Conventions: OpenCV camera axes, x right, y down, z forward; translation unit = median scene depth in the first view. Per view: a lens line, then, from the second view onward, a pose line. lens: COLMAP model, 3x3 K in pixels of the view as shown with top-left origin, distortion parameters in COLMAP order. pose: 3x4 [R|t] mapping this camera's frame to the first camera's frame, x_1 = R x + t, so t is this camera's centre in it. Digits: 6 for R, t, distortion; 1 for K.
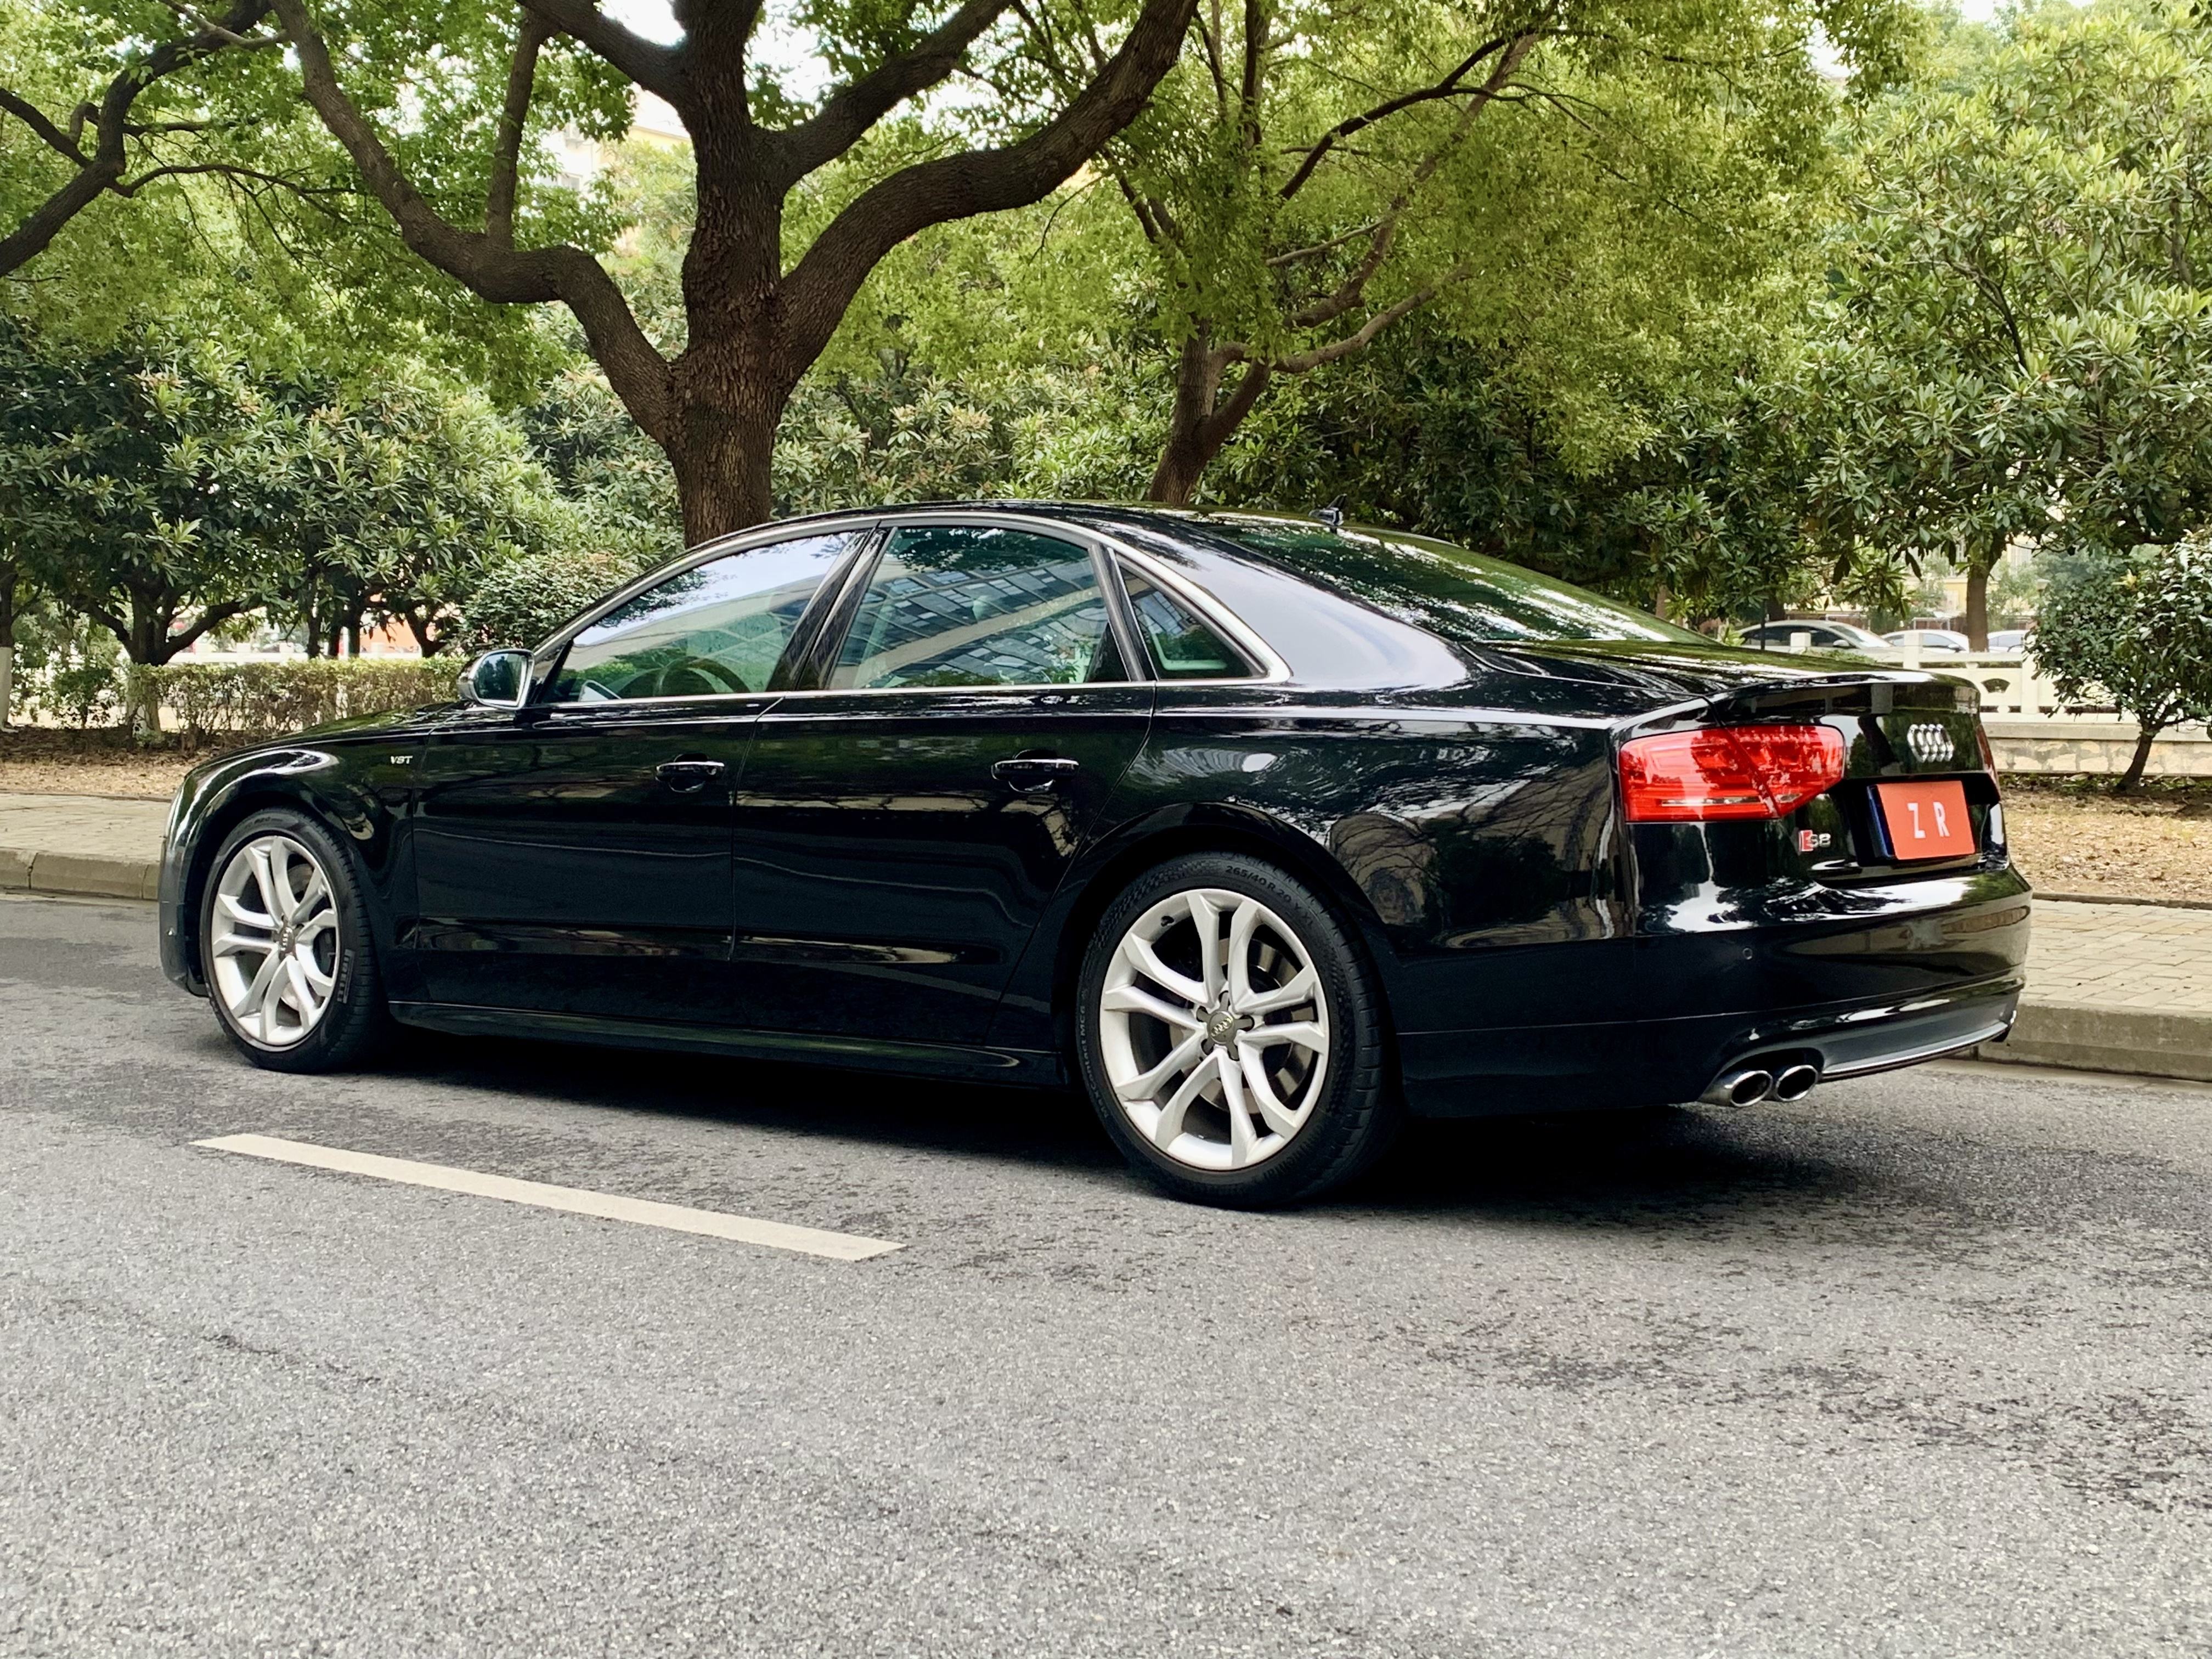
lens RADIAL K [[2599.9, 0, 1106.0], [0, 2599.9, 829.5], [0, 0, 1]] dist [0.033980, -0.005291]
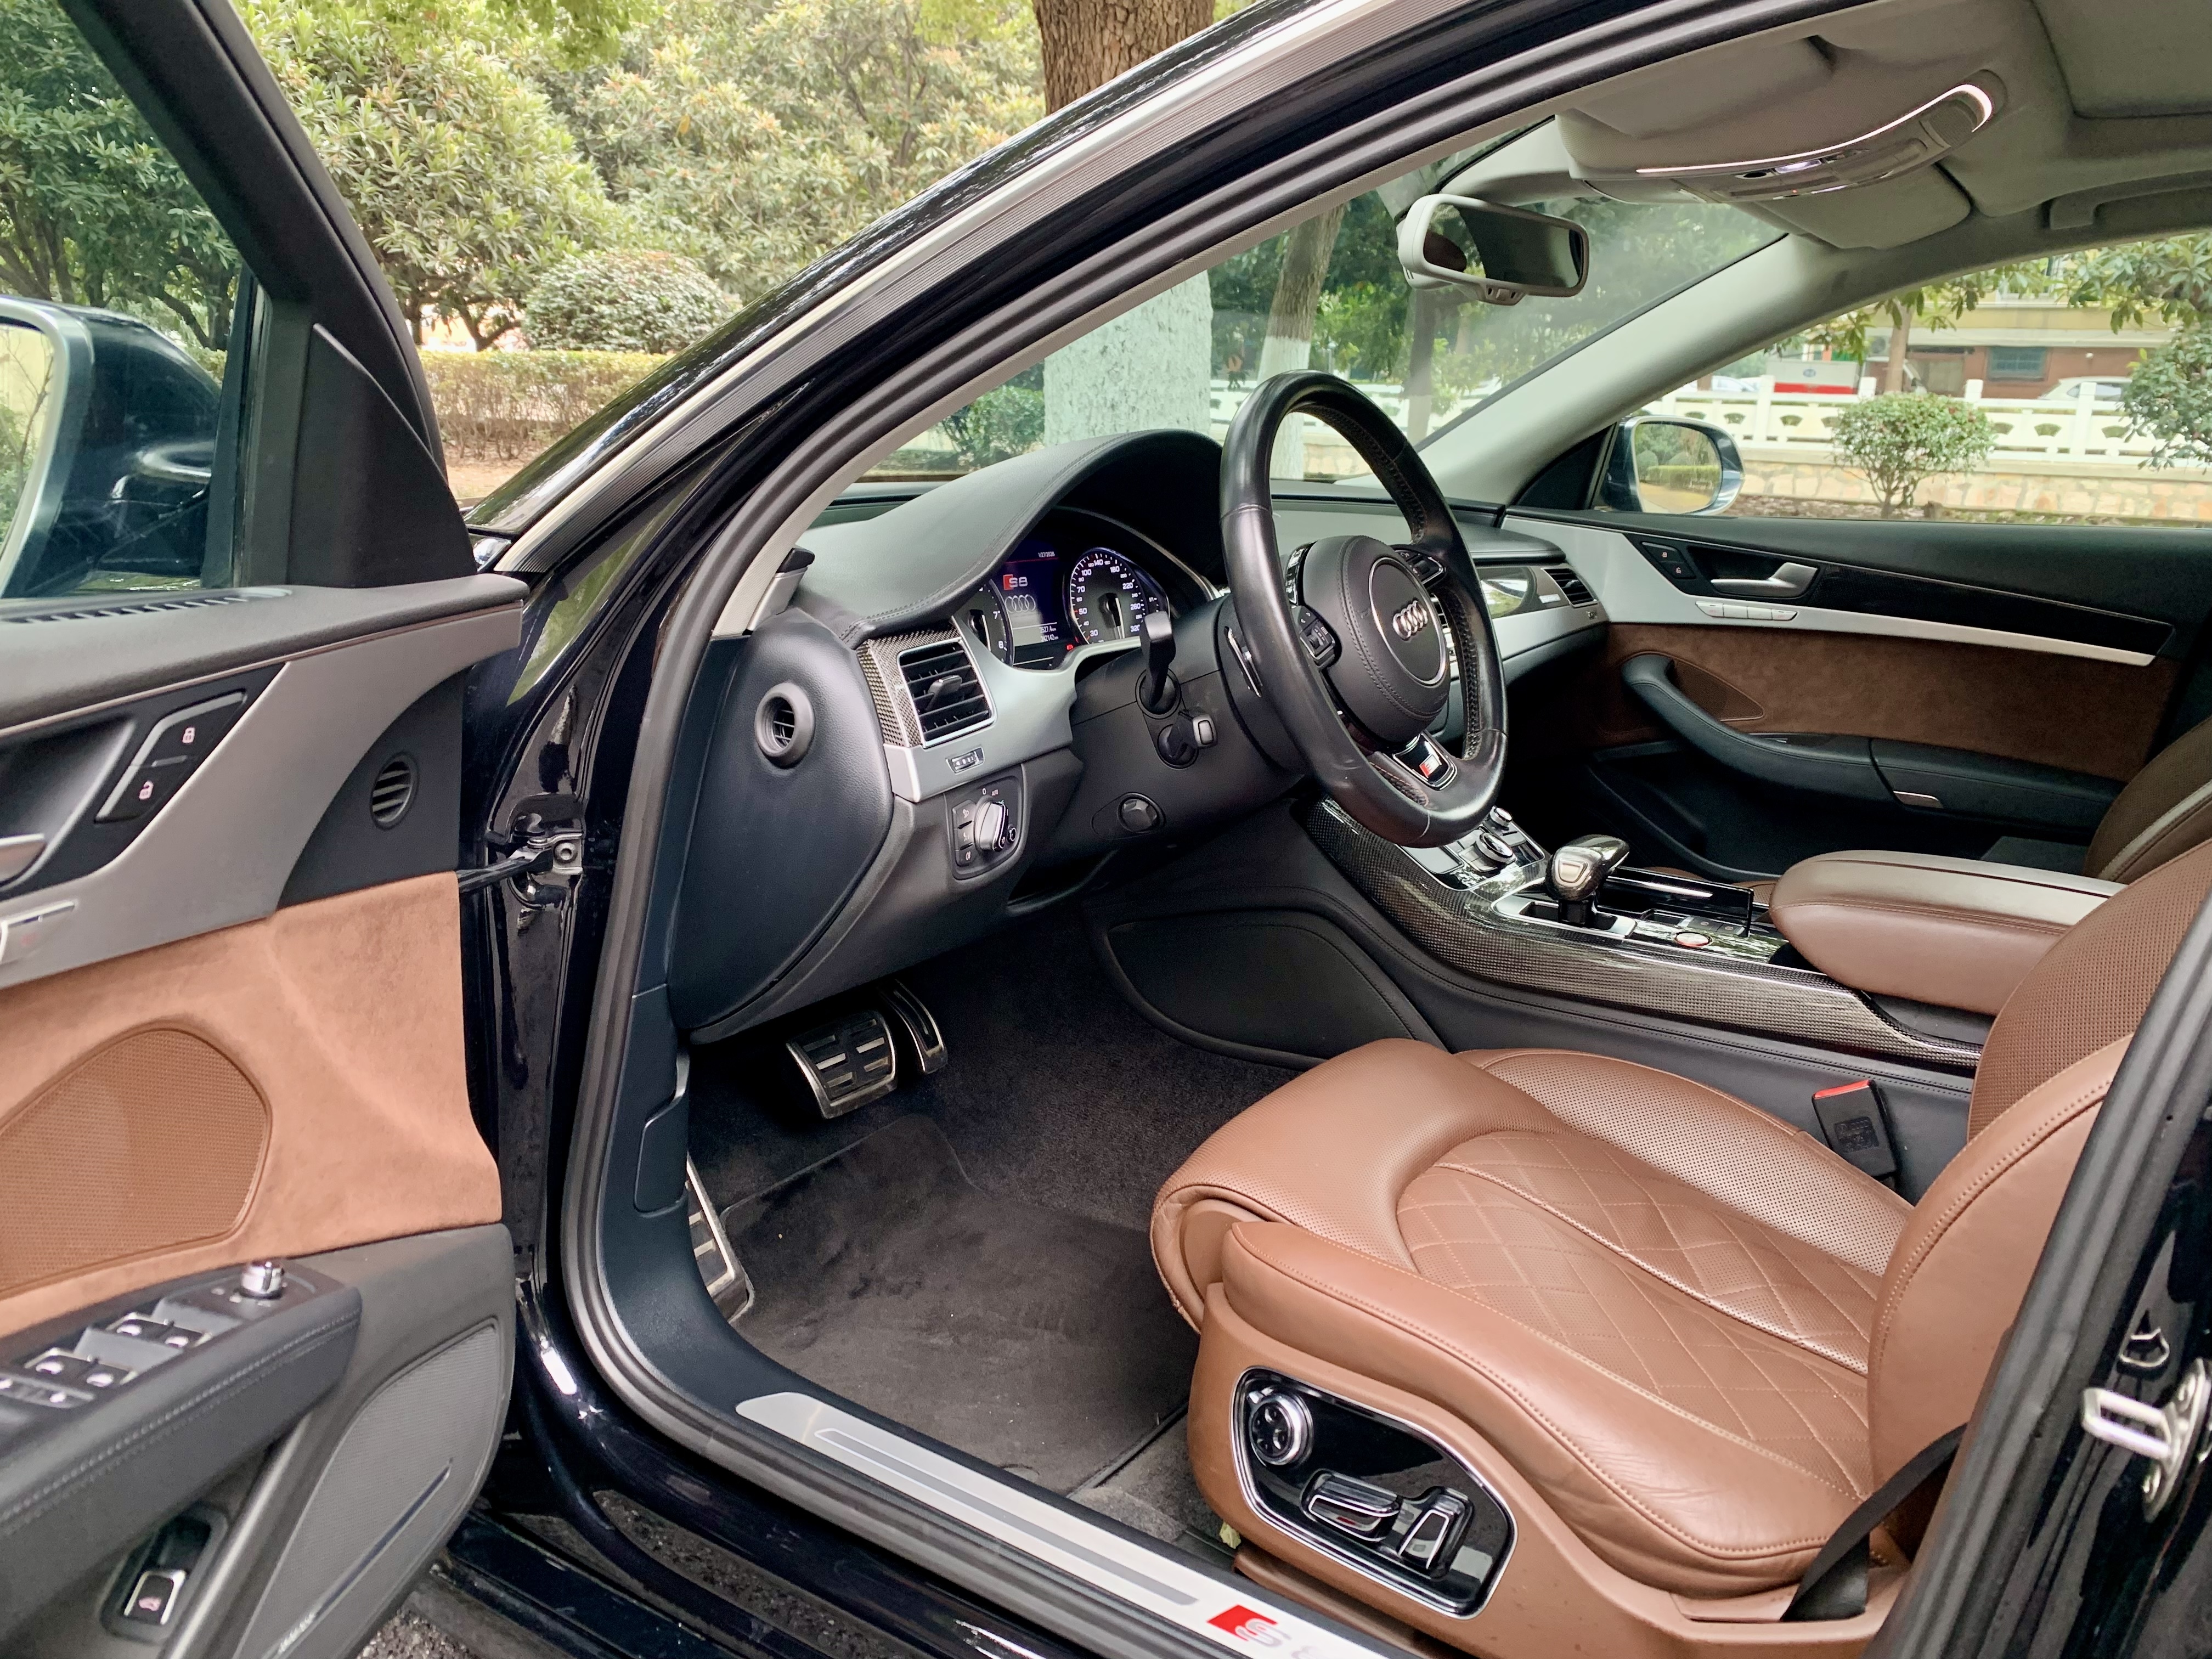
lens RADIAL K [[1732.0, 0, 1106.0], [0, 1732.0, 829.5], [0, 0, 1]] dist [-0.012750, 0.009529]
pose [[0.995669, 0.006059, 0.092771, -0.080284], [-0.023909, 0.981000, 0.192528, -0.017494], [-0.089842, -0.193913, 0.976896, 0.272631]]
